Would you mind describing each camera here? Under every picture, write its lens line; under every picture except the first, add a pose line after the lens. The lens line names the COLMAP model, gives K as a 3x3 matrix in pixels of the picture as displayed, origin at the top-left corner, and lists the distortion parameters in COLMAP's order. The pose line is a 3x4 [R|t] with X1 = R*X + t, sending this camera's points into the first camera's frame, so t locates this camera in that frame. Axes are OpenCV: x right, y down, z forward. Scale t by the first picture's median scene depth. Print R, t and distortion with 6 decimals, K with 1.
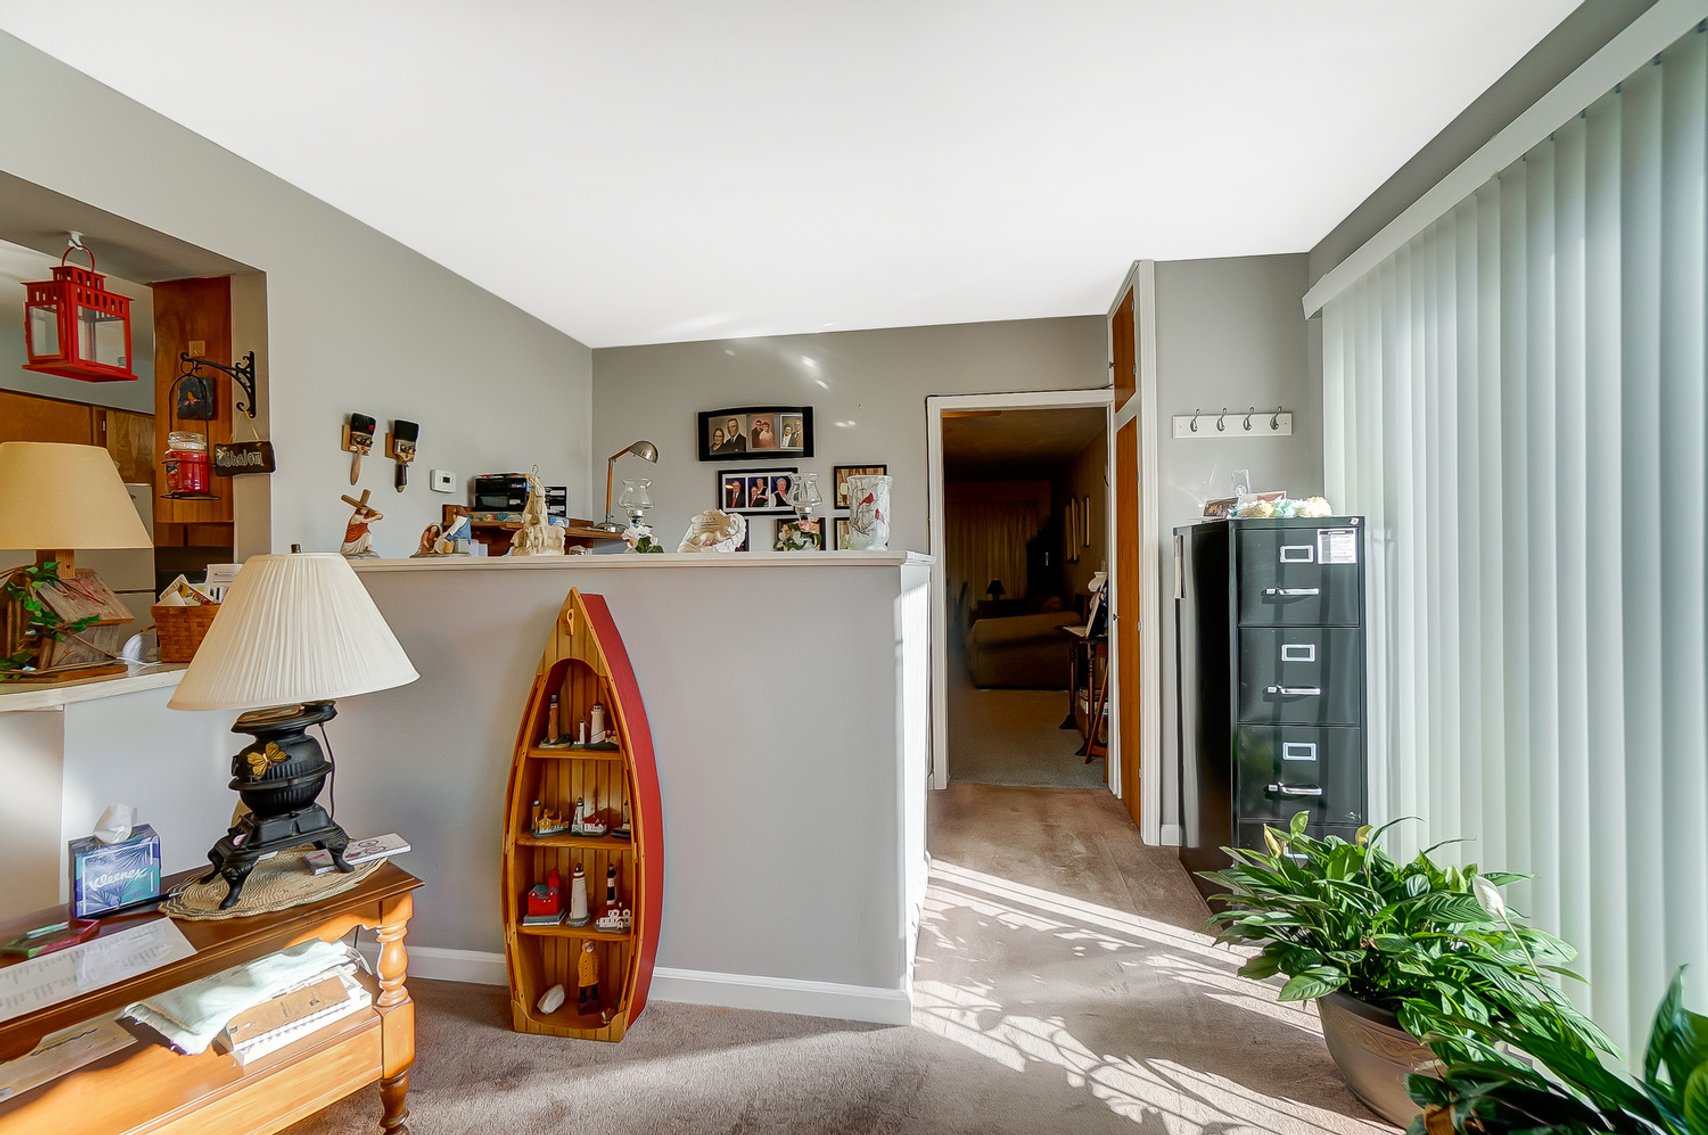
lens RADIAL K [[739.3, 0, 853.8], [0, 739.3, 562.3], [0, 0, 1]] dist [-0.015449, 0.013252]
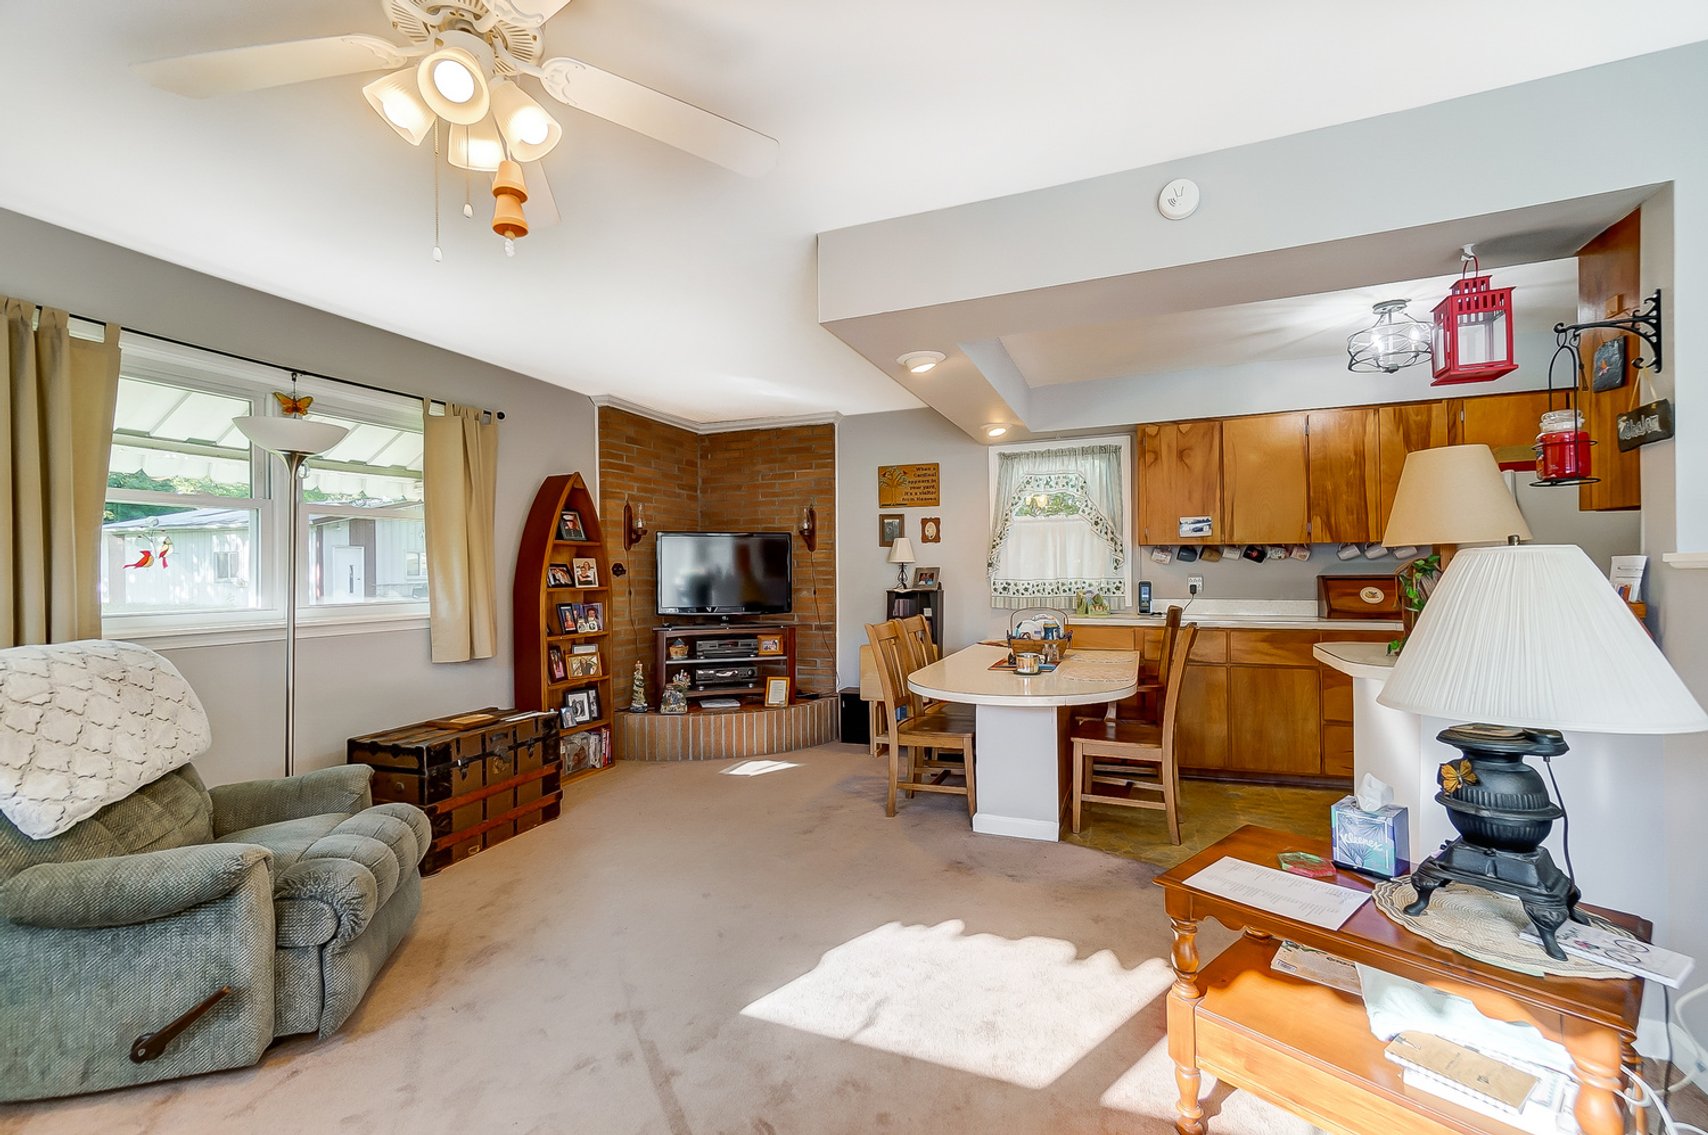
lens RADIAL K [[739.3, 0, 851.7], [0, 739.3, 564.1], [0, 0, 1]] dist [-0.015449, 0.013252]
pose [[-0.207022, 0.009151, -0.978294, 0.164666], [0.012810, 0.999896, 0.006642, -0.005335], [0.978252, -0.011157, -0.207117, 0.327820]]
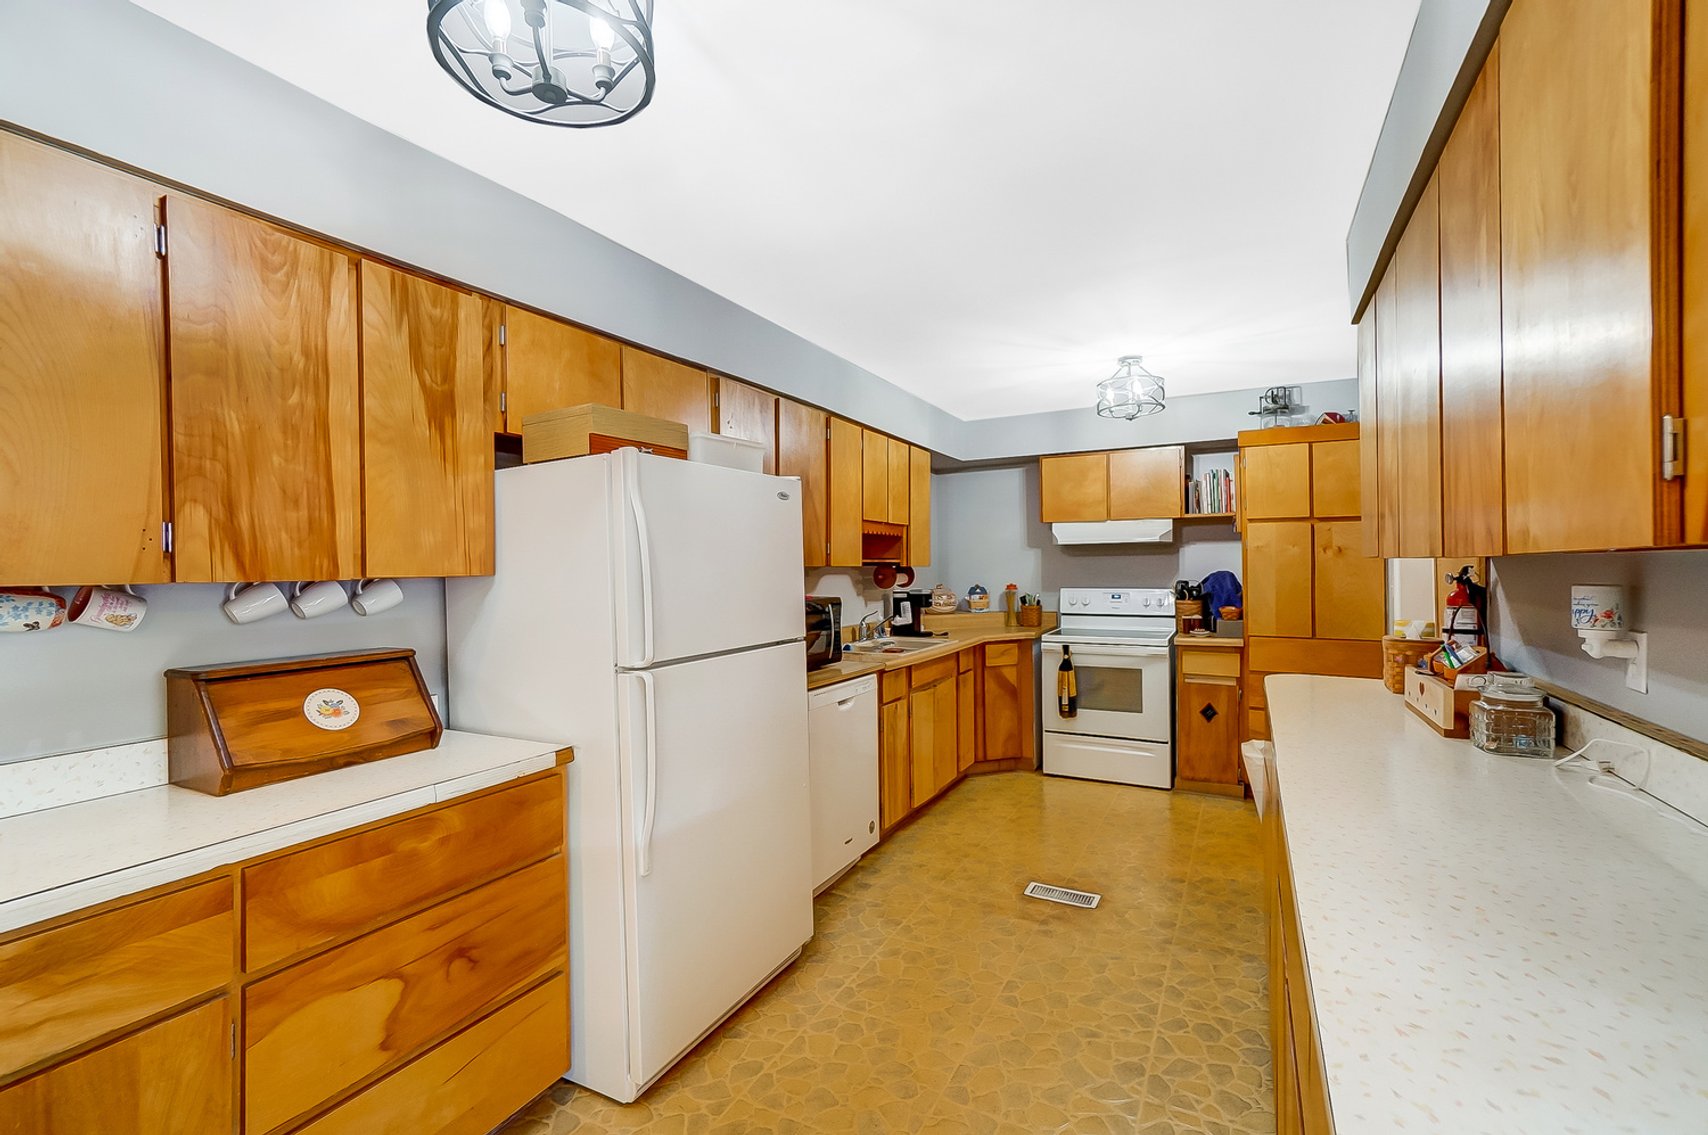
lens RADIAL K [[739.3, 0, 850.4], [0, 739.3, 563.1], [0, 0, 1]] dist [-0.015449, 0.013252]
pose [[0.945926, -0.000681, -0.324382, -1.271601], [-0.000181, 0.999997, -0.002627, -0.051183], [0.324383, 0.002544, 0.945923, 0.706596]]
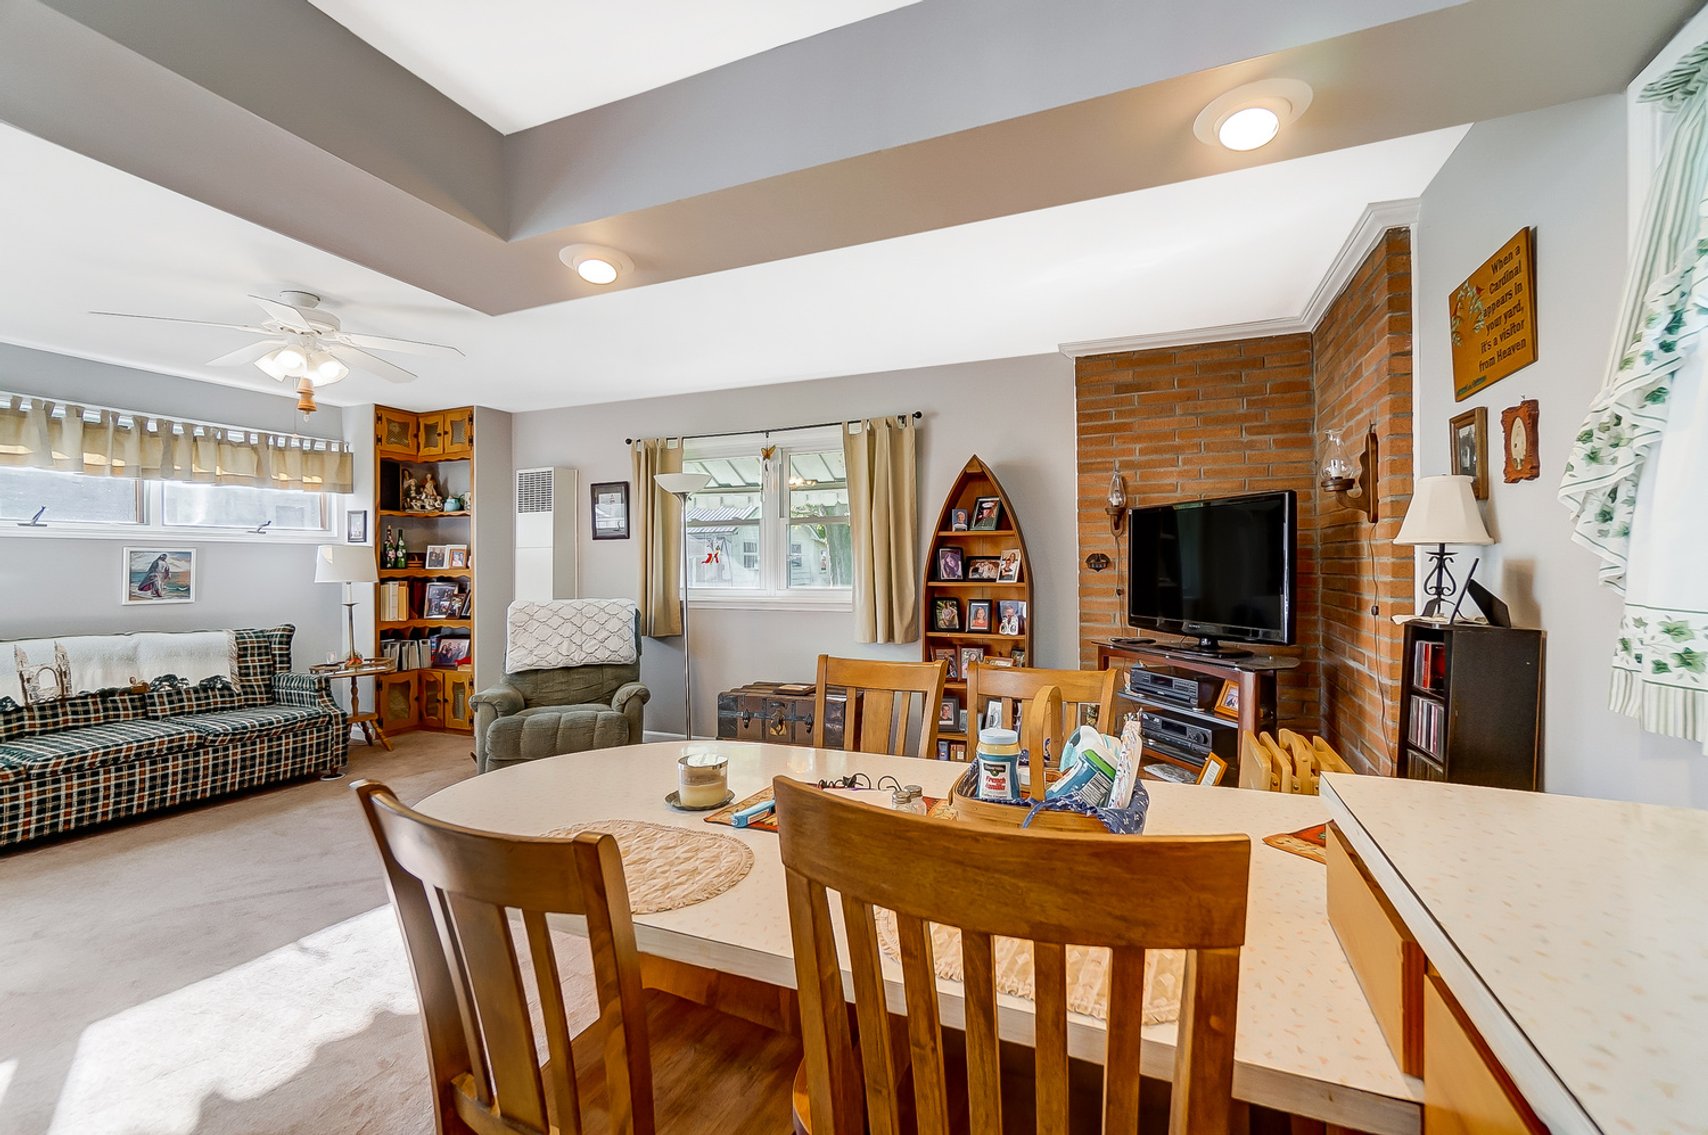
lens RADIAL K [[739.3, 0, 850.7], [0, 739.3, 564.4], [0, 0, 1]] dist [-0.015449, 0.013252]
pose [[-0.973257, 0.022891, 0.228574, -1.847081], [0.021768, 0.999735, -0.007432, 0.025568], [-0.228684, -0.002258, -0.973498, 1.050893]]
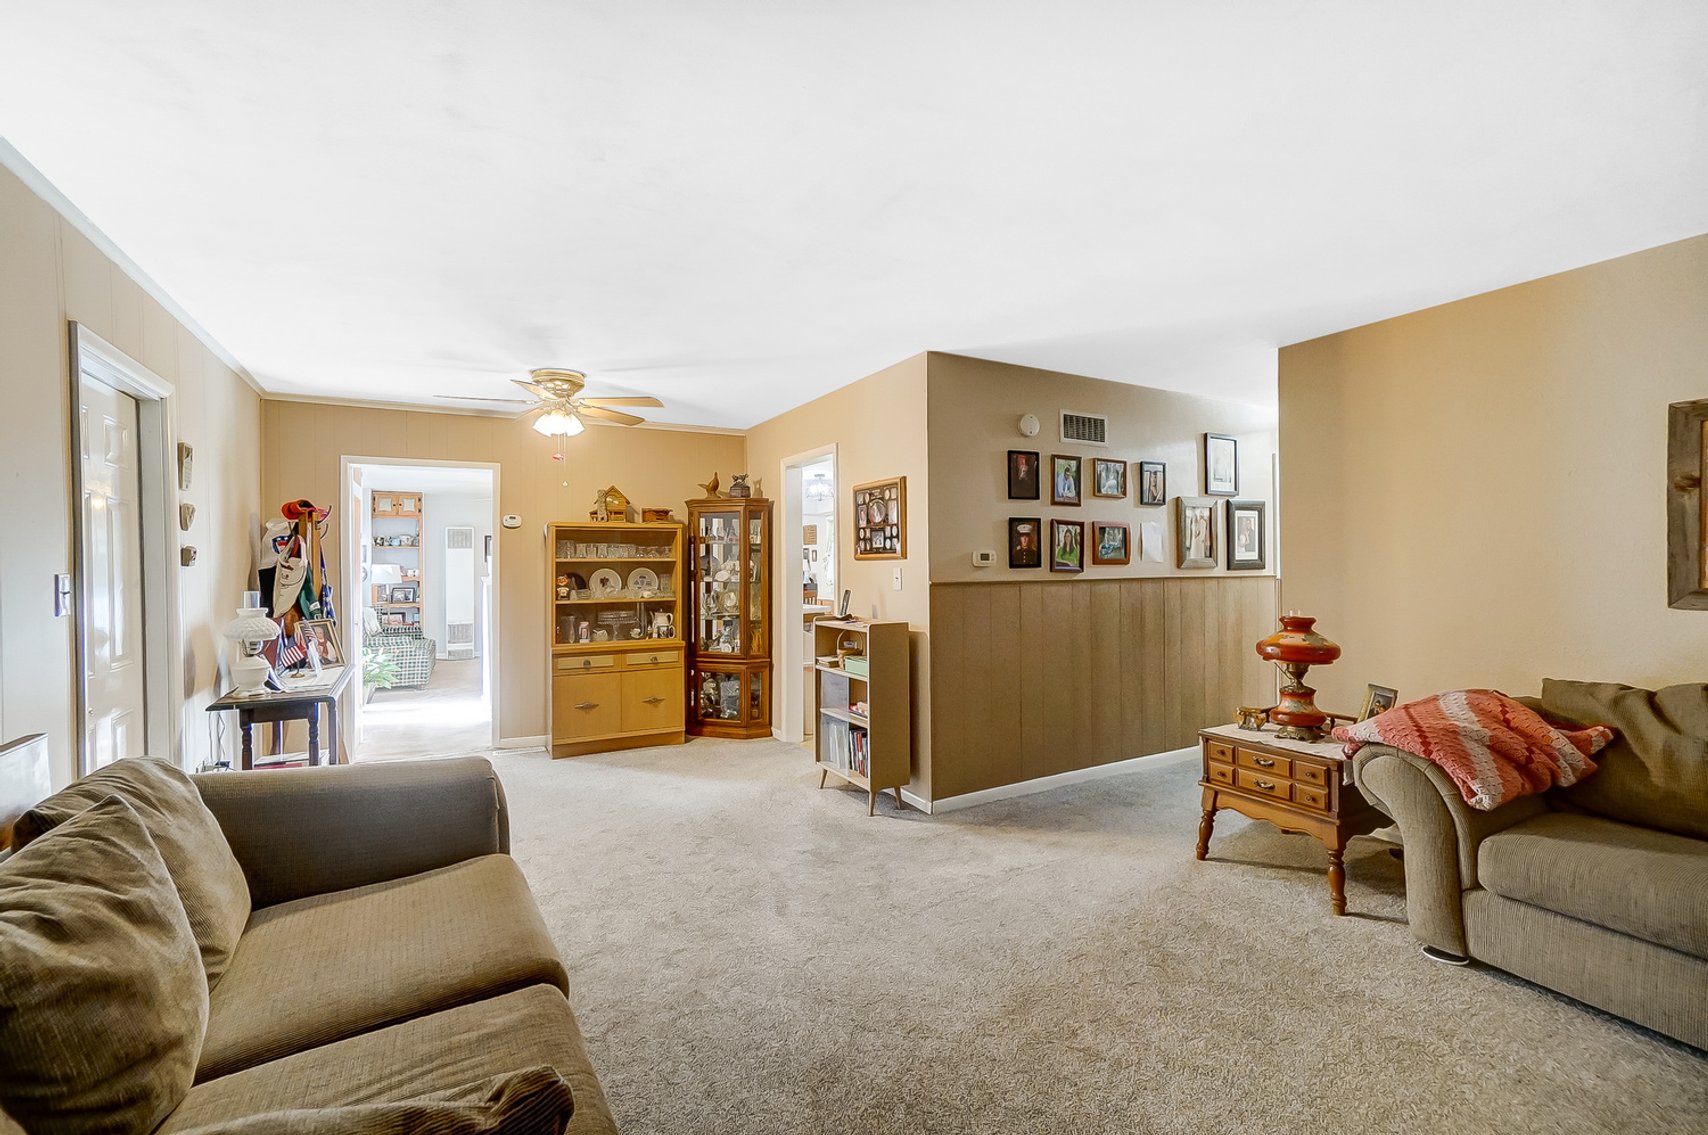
lens RADIAL K [[739.3, 0, 851.5], [0, 739.3, 560.0], [0, 0, 1]] dist [-0.015449, 0.013252]
pose [[-0.782438, 0.012533, -0.622603, 0.840823], [0.018427, 0.999826, -0.003031, -0.046827], [0.622456, -0.013845, -0.782532, 4.583872]]
